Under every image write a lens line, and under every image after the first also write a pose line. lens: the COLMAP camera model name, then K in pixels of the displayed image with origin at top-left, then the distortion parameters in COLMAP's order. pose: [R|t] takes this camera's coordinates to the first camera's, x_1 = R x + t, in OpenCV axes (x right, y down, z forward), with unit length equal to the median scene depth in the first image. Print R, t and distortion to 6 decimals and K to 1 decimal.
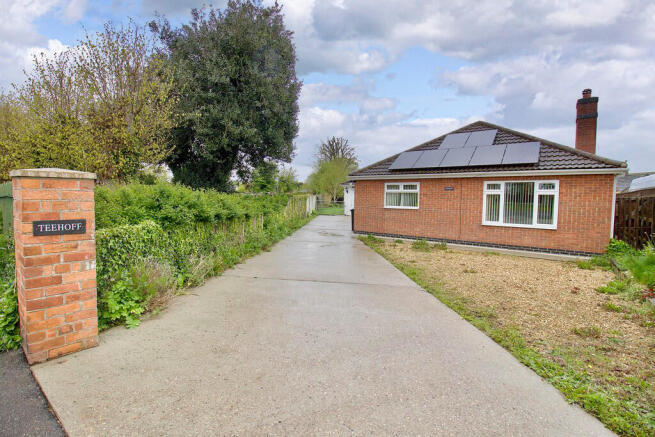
lens RADIAL K [[300.5, 0, 327.5], [0, 300.5, 218.5], [0, 0, 1]] dist [-0.009397, -0.000330]
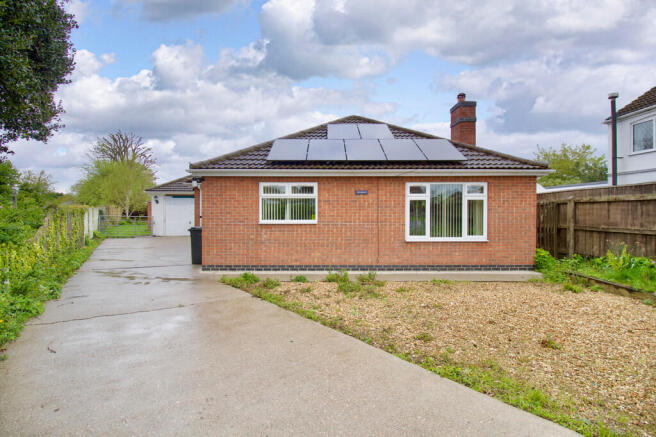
lens RADIAL K [[301.0, 0, 328.0], [0, 301.0, 218.5], [0, 0, 1]] dist [-0.009397, -0.000330]
pose [[0.801191, -0.030756, 0.597617, -0.069480], [0.056521, 0.998103, -0.024407, -0.025003], [-0.595733, 0.053333, 0.801410, 0.463817]]
